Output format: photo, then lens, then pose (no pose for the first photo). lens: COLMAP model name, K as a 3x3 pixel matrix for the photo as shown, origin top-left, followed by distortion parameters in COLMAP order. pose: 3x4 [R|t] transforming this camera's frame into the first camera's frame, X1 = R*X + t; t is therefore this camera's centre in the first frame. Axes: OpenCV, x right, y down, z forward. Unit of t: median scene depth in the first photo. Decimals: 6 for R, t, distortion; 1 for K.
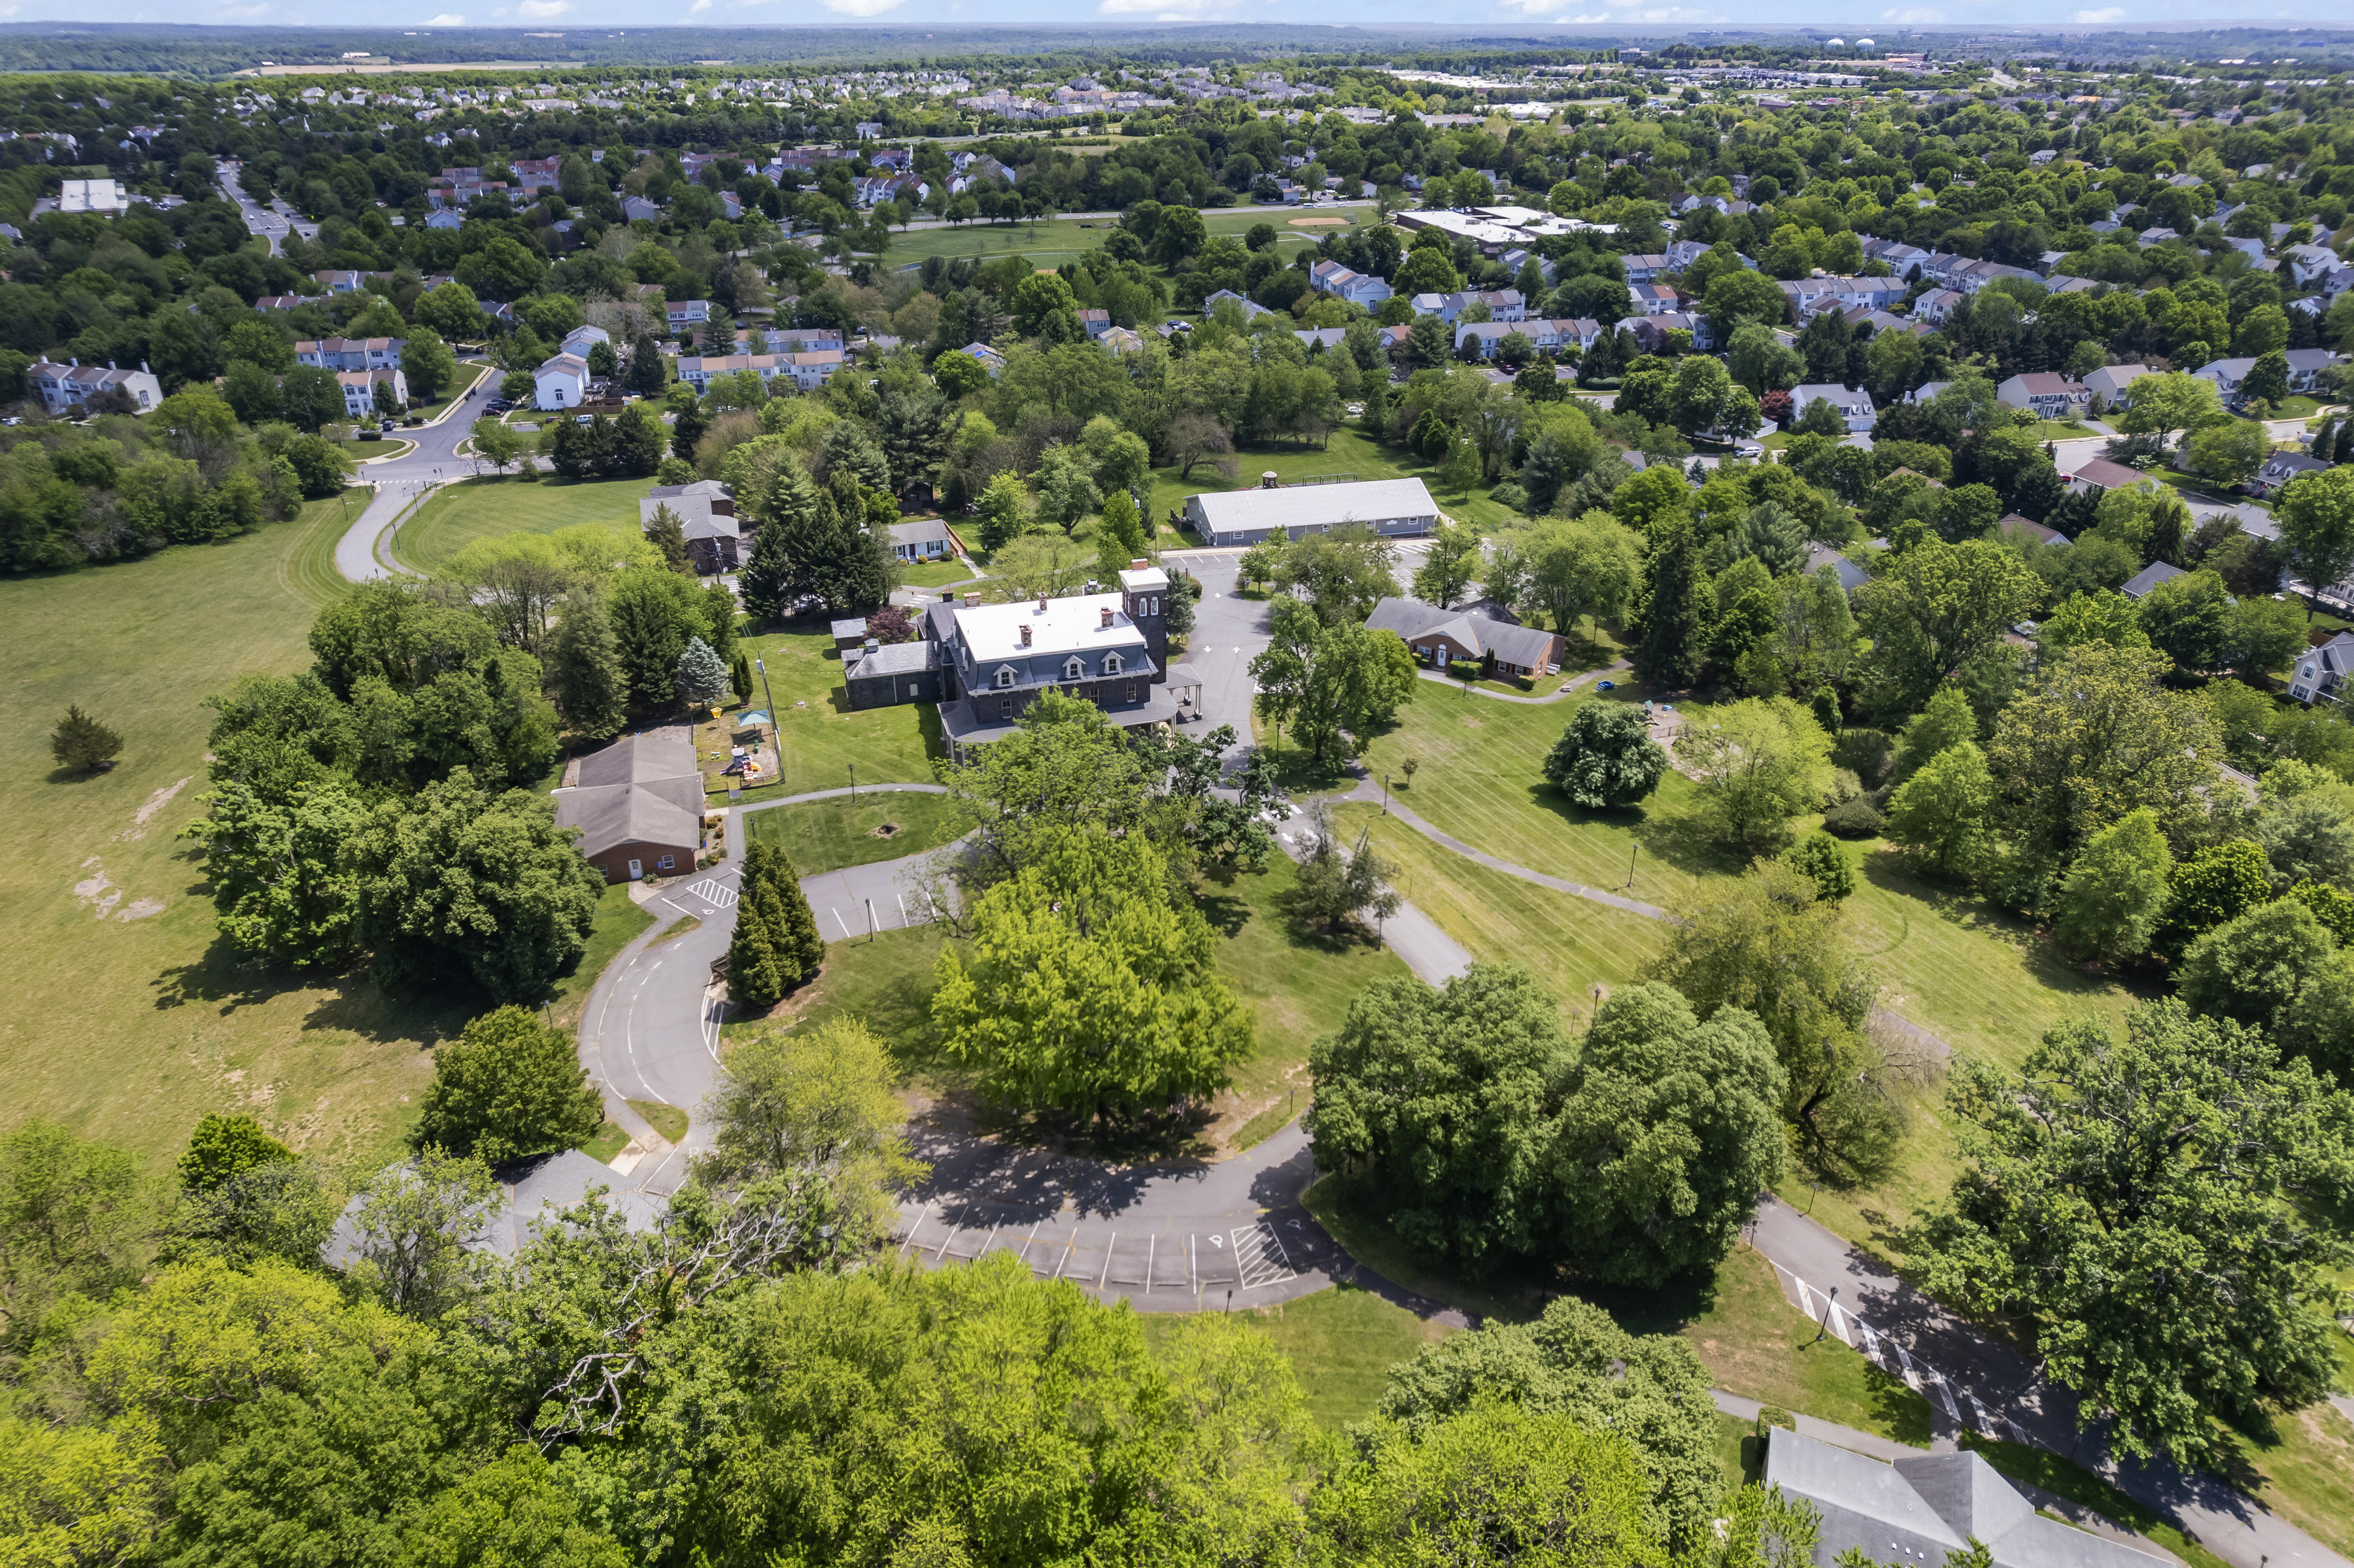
lens RADIAL K [[1492.6, 0, 1177.0], [0, 1492.6, 784.0], [0, 0, 1]] dist [-0.085706, 0.076088]
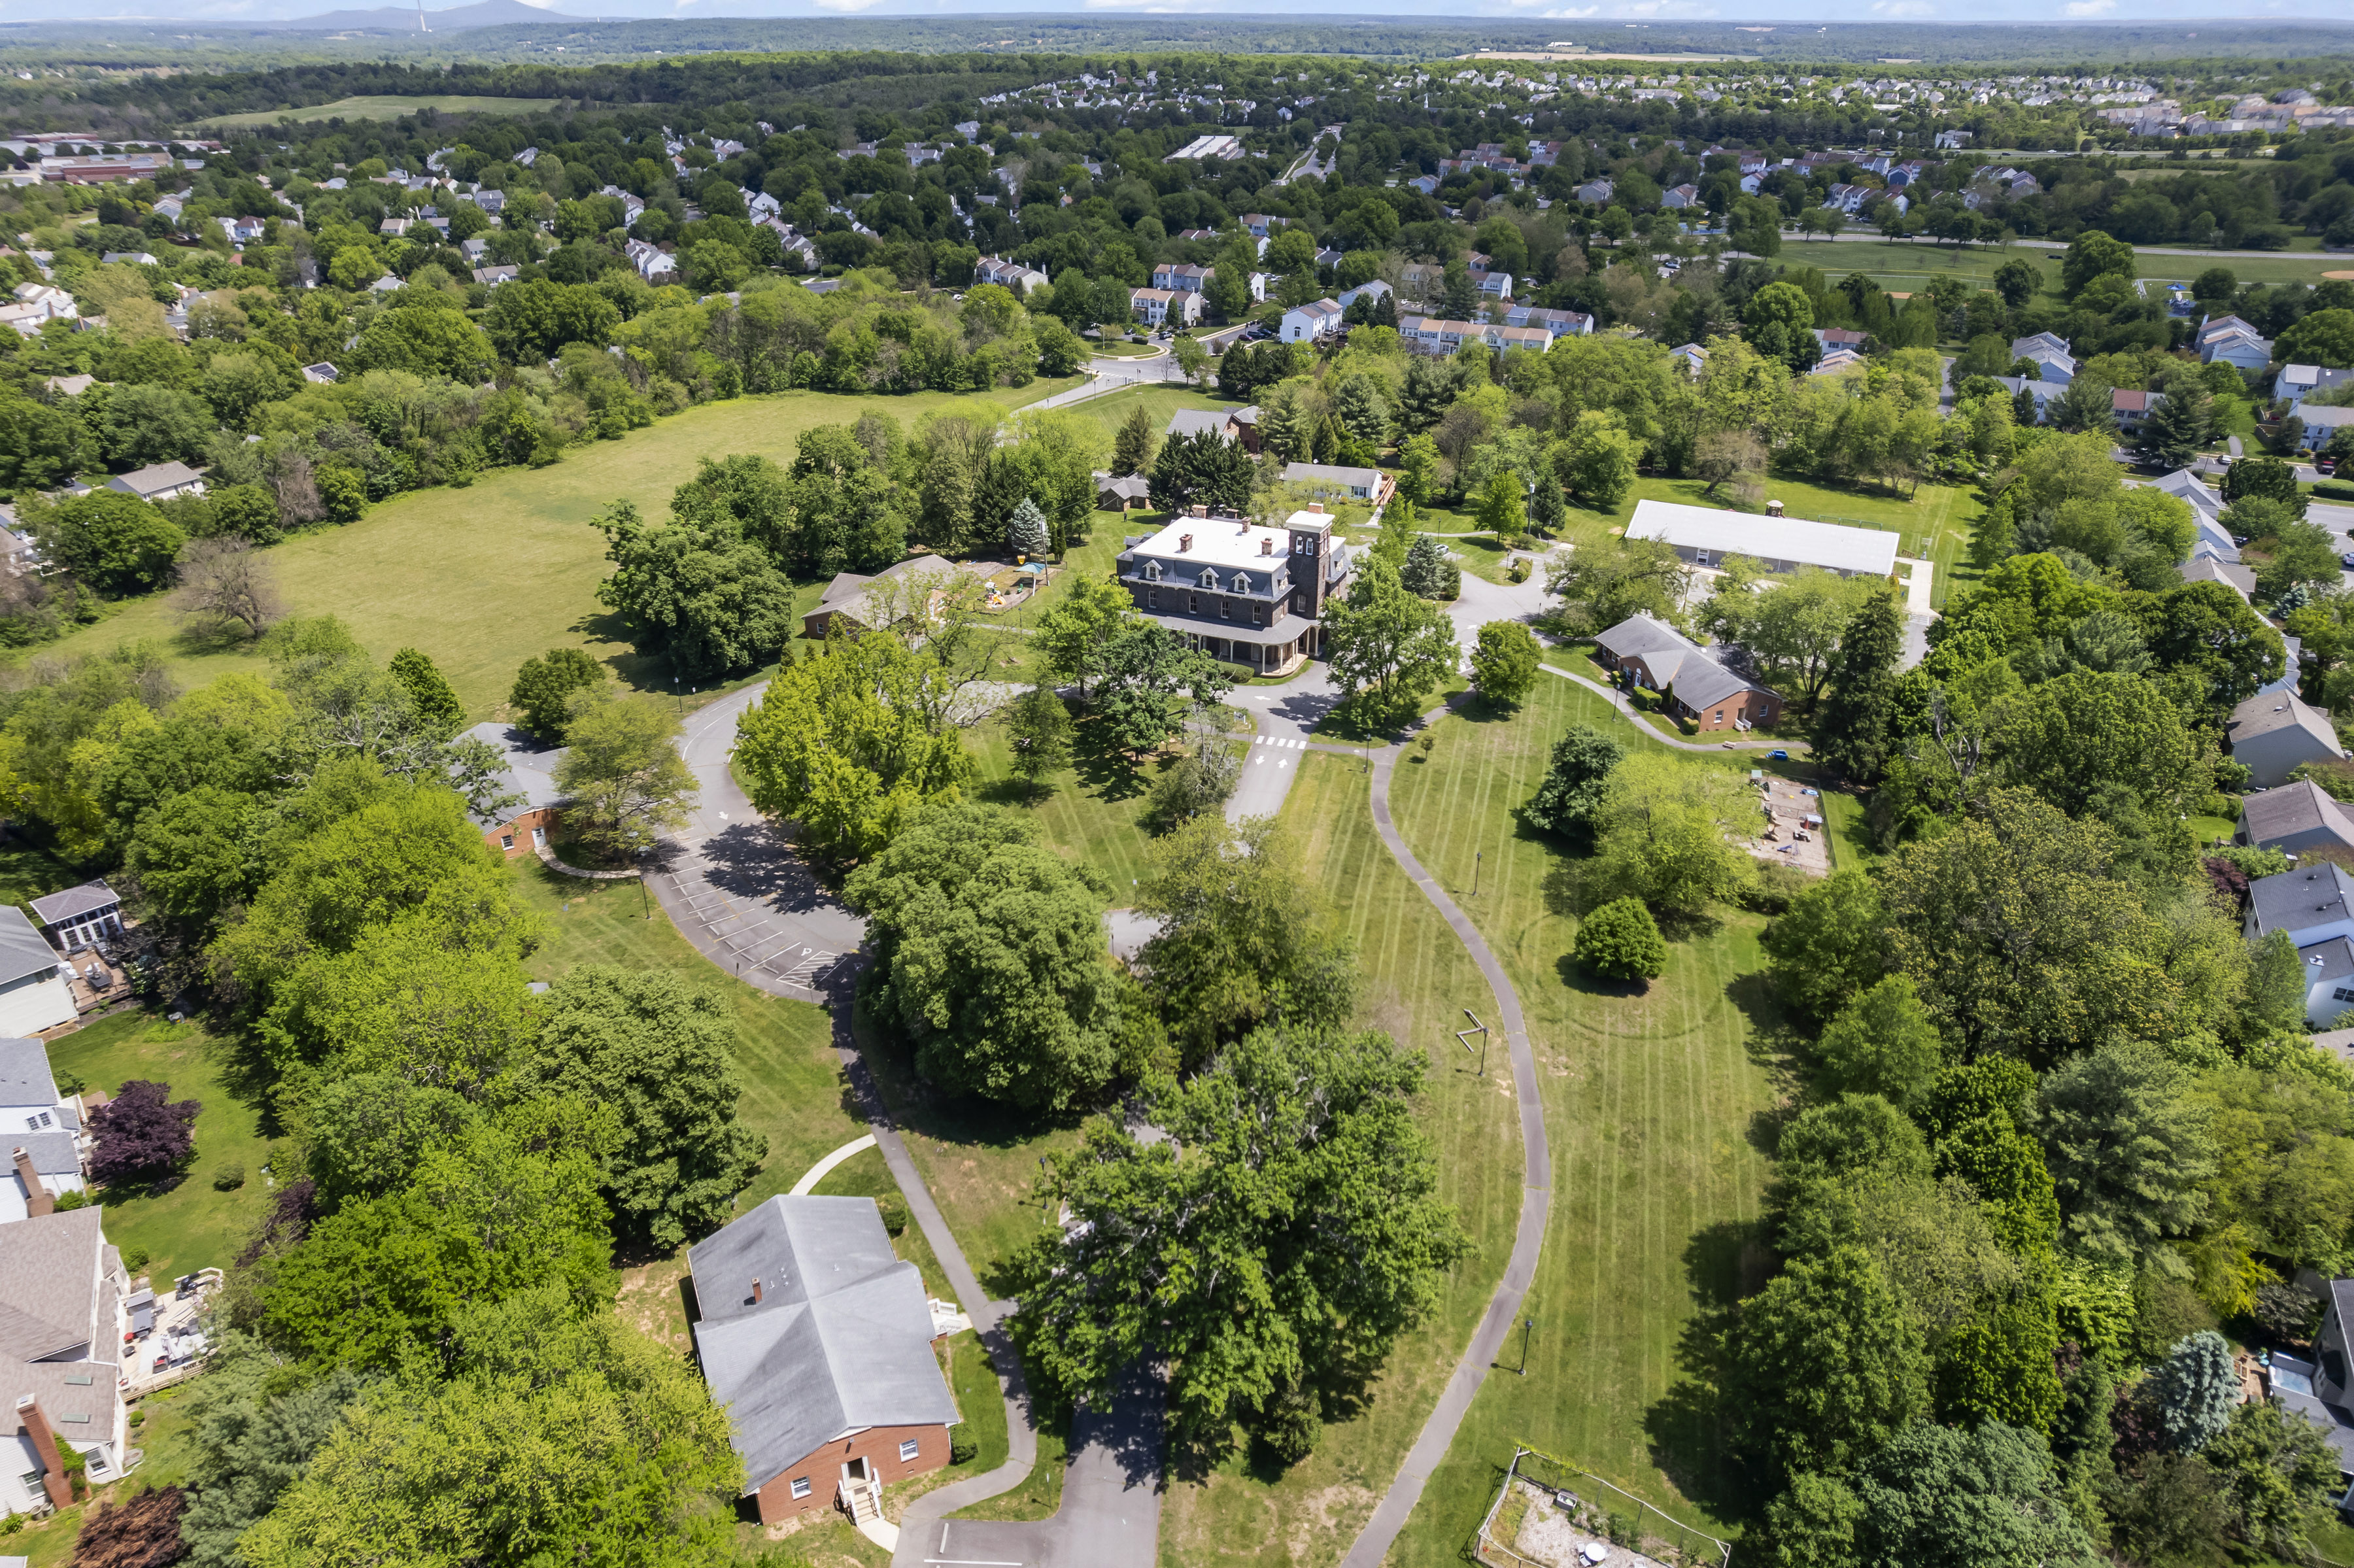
lens RADIAL K [[1492.6, 0, 1177.0], [0, 1492.6, 784.0], [0, 0, 1]] dist [-0.085706, 0.076088]
pose [[0.765530, 0.300044, -0.569155, 0.525342], [-0.298443, 0.949277, 0.099019, -0.029741], [0.569996, 0.094059, 0.816246, 0.062206]]
